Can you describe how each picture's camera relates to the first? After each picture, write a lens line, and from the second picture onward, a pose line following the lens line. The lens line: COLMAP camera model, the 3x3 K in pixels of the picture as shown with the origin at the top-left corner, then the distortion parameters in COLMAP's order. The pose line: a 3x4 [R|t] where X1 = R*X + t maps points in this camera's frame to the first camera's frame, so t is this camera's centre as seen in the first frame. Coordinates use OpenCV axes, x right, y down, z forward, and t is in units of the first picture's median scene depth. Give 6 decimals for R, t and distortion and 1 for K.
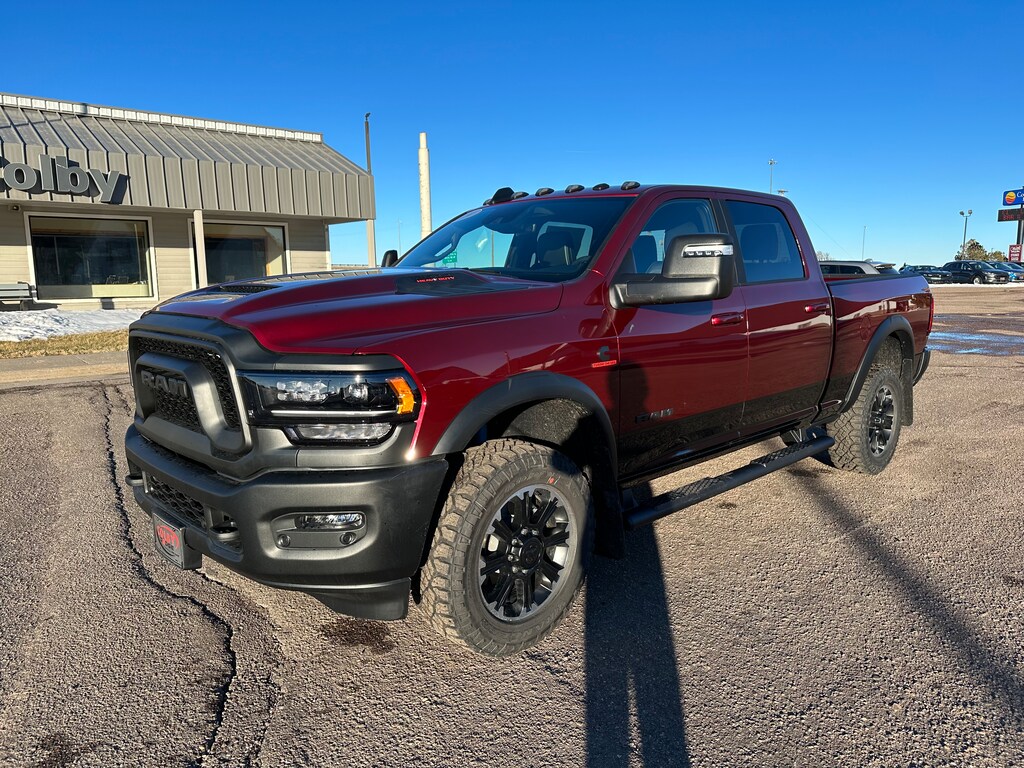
lens RADIAL K [[744.6, 0, 515.7], [0, 744.6, 376.9], [0, 0, 1]] dist [0.012663, -0.013562]
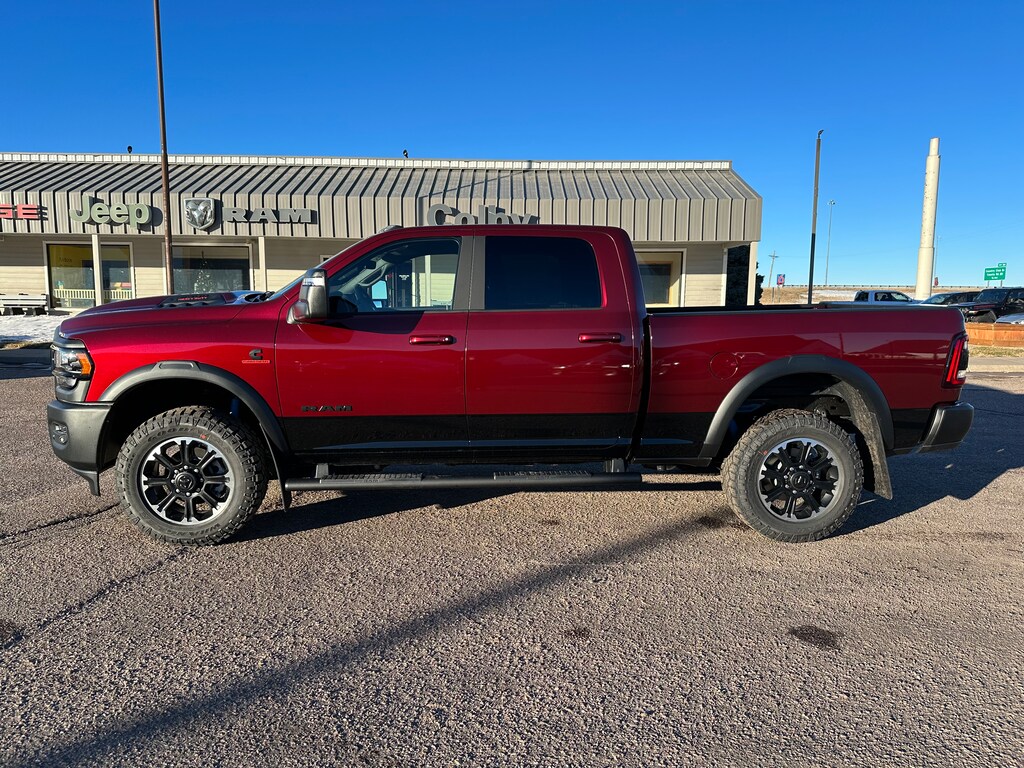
lens RADIAL K [[744.6, 0, 512.2], [0, 744.6, 382.0], [0, 0, 1]] dist [0.012663, -0.013562]
pose [[0.743398, 0.086417, -0.663243, 0.307523], [-0.100107, 0.994824, 0.017416, -0.012334], [0.661316, 0.053448, 0.748201, 0.058336]]
